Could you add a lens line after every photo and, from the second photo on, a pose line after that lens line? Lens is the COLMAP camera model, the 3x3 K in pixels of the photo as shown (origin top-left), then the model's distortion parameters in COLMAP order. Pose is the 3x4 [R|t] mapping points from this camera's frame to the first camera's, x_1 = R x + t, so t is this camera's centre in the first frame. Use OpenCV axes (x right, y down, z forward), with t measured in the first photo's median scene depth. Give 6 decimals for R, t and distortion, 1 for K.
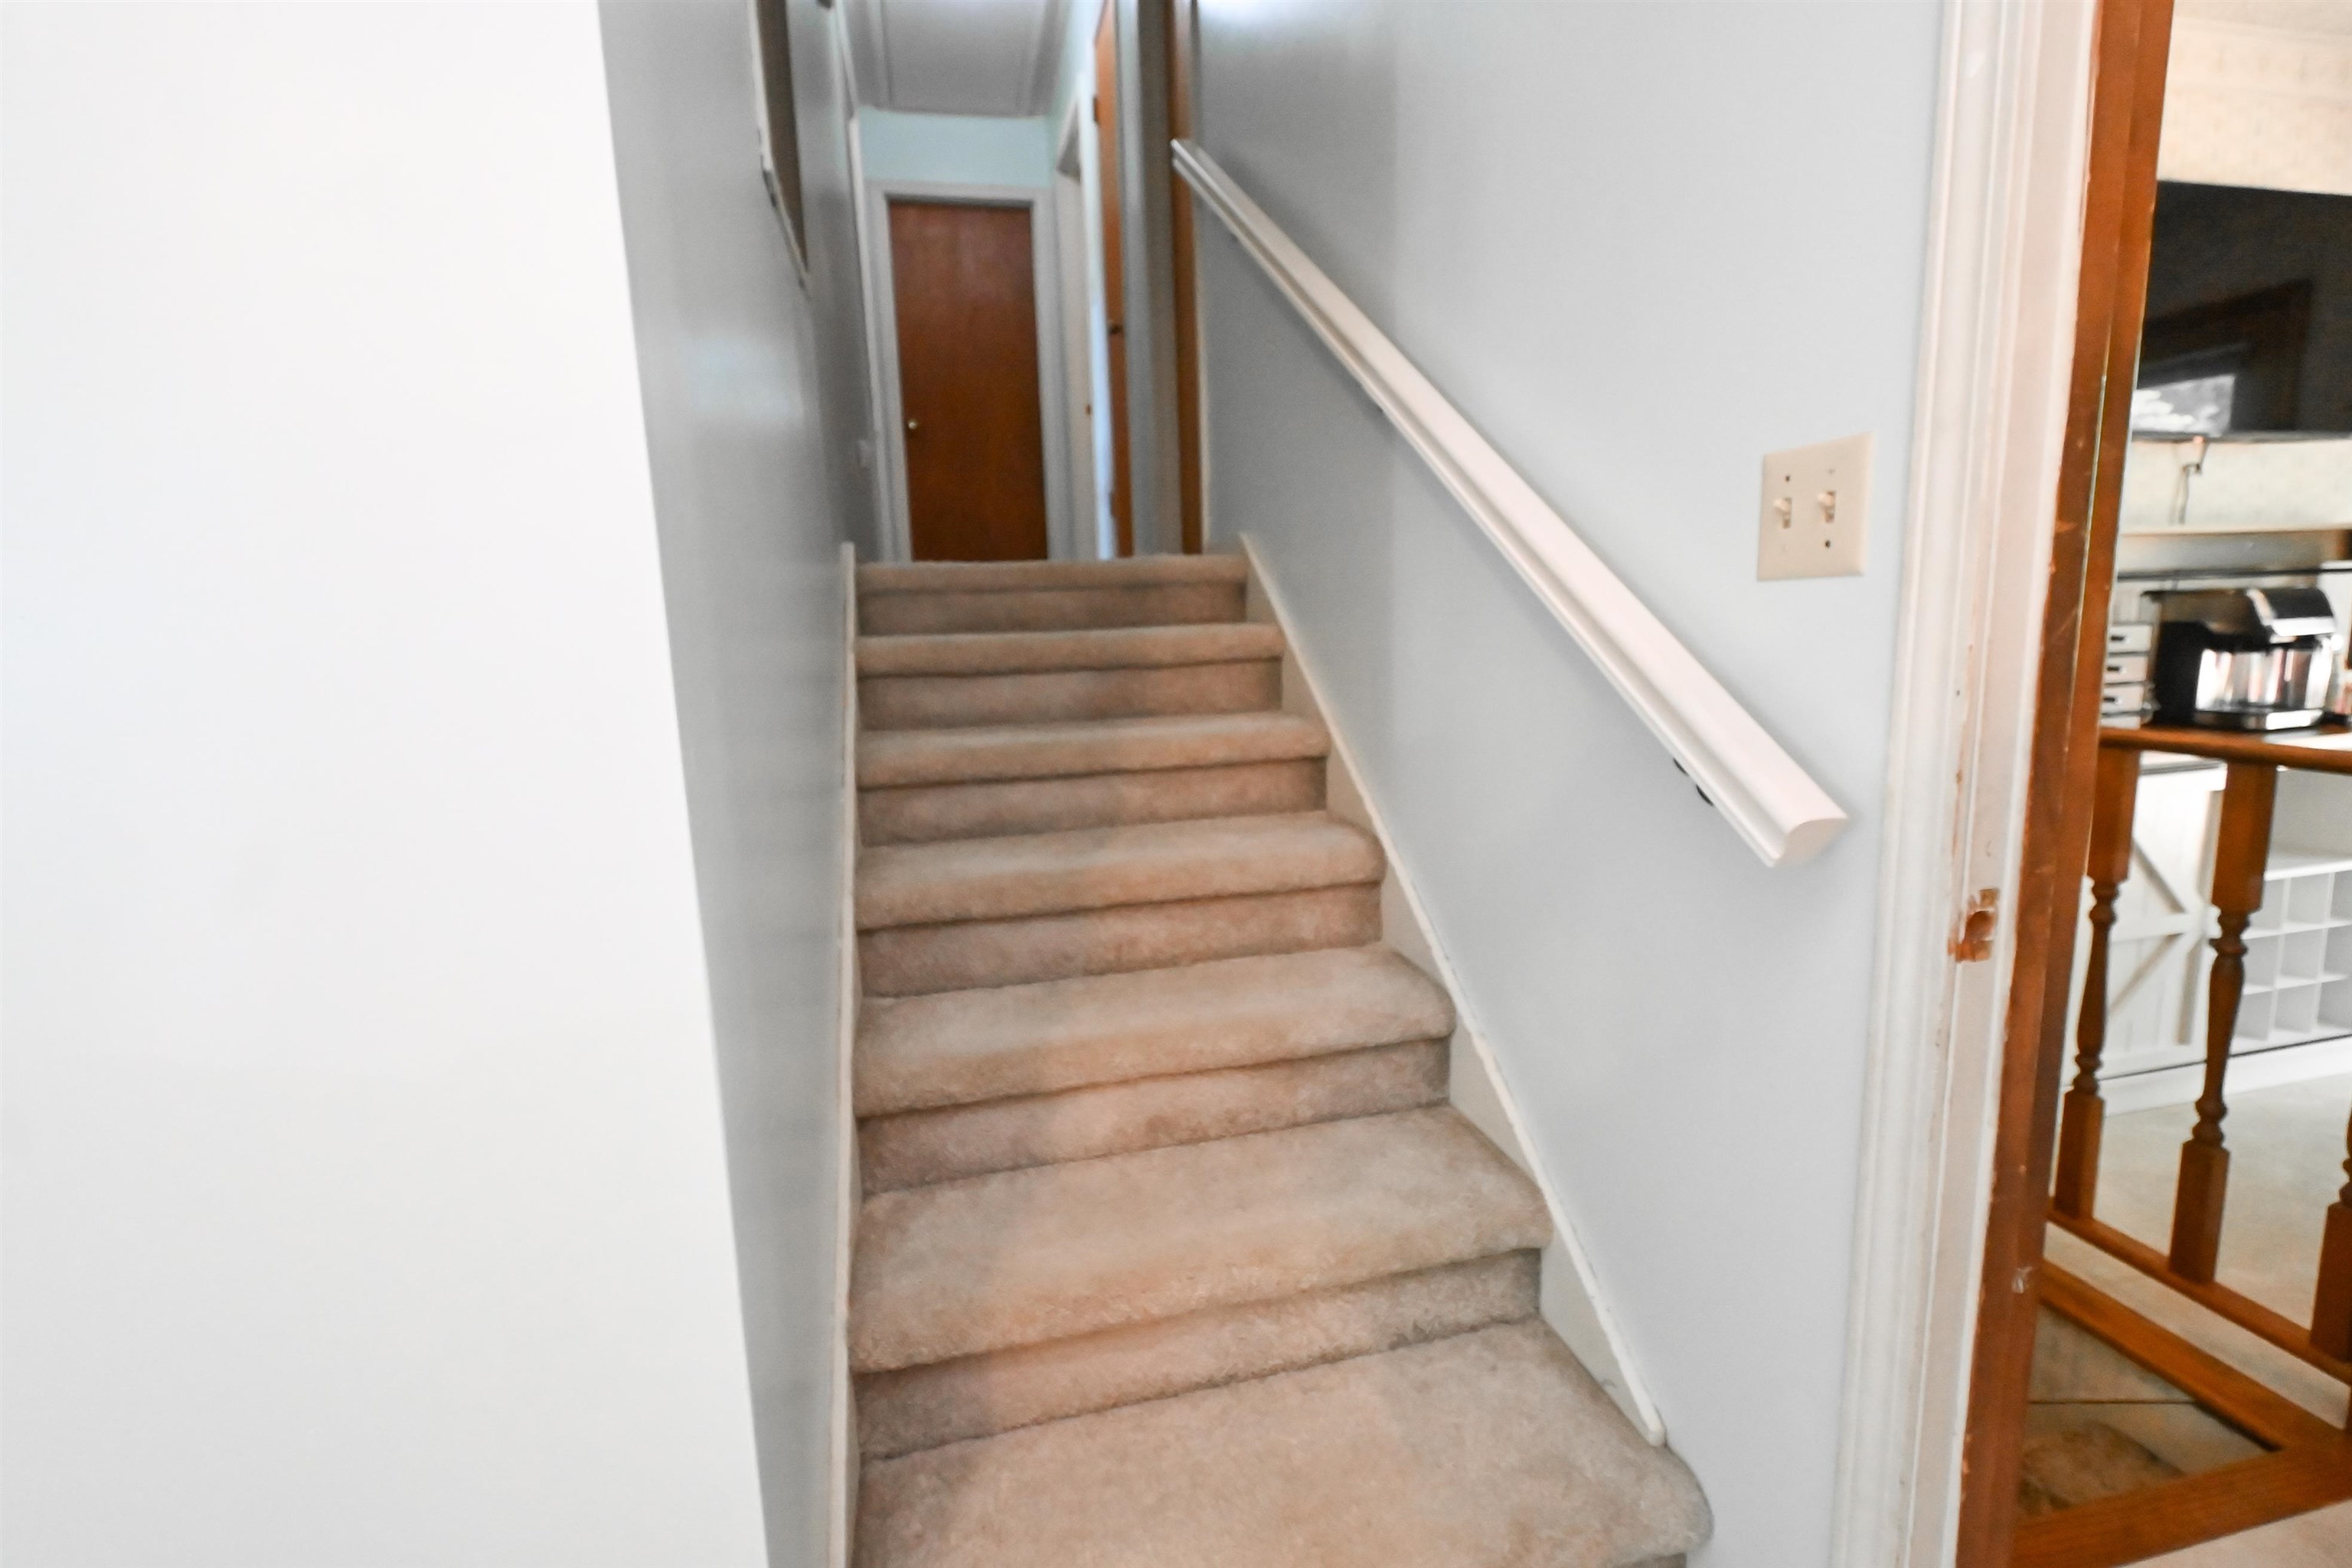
lens RADIAL K [[1081.6, 0, 1182.2], [0, 1081.6, 781.4], [0, 0, 1]] dist [0.001189, -0.000157]
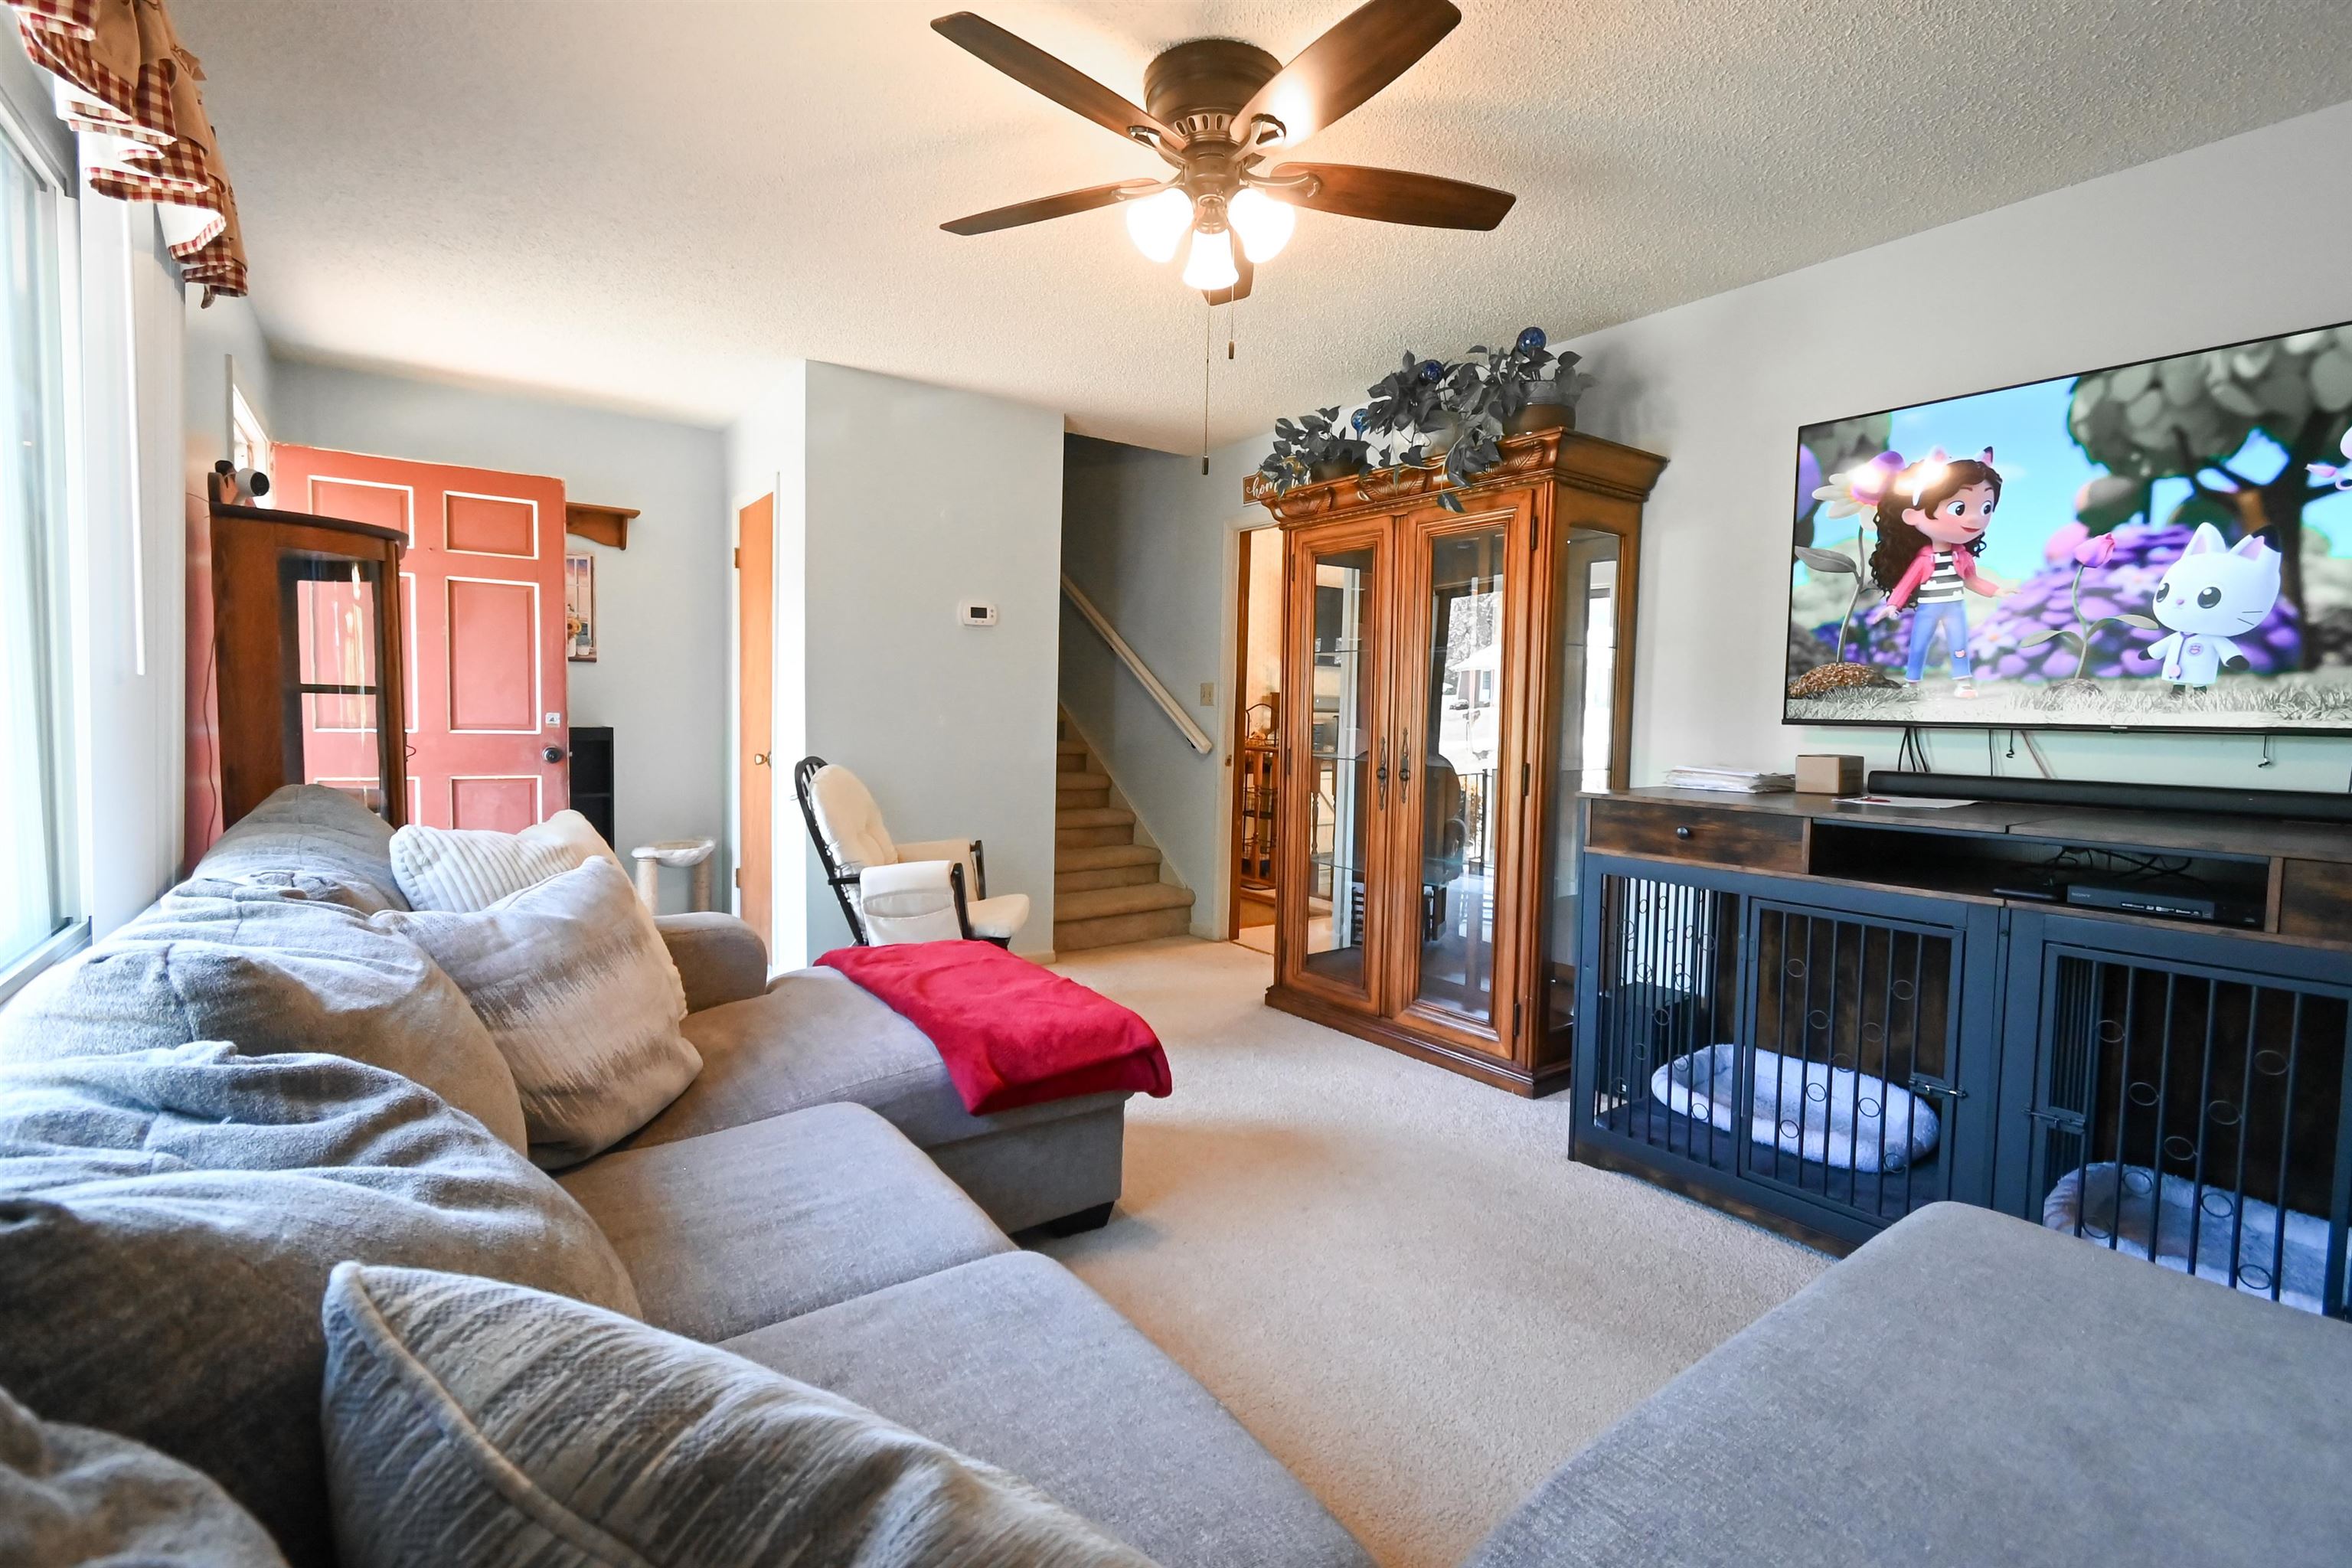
lens RADIAL K [[1081.6, 0, 1182.2], [0, 1081.6, 781.4], [0, 0, 1]] dist [0.001189, -0.000157]
pose [[0.926086, 0.021119, 0.376721, -1.615084], [0.012798, 0.996100, -0.087303, 0.679072], [-0.377096, 0.085671, 0.922204, -4.009678]]
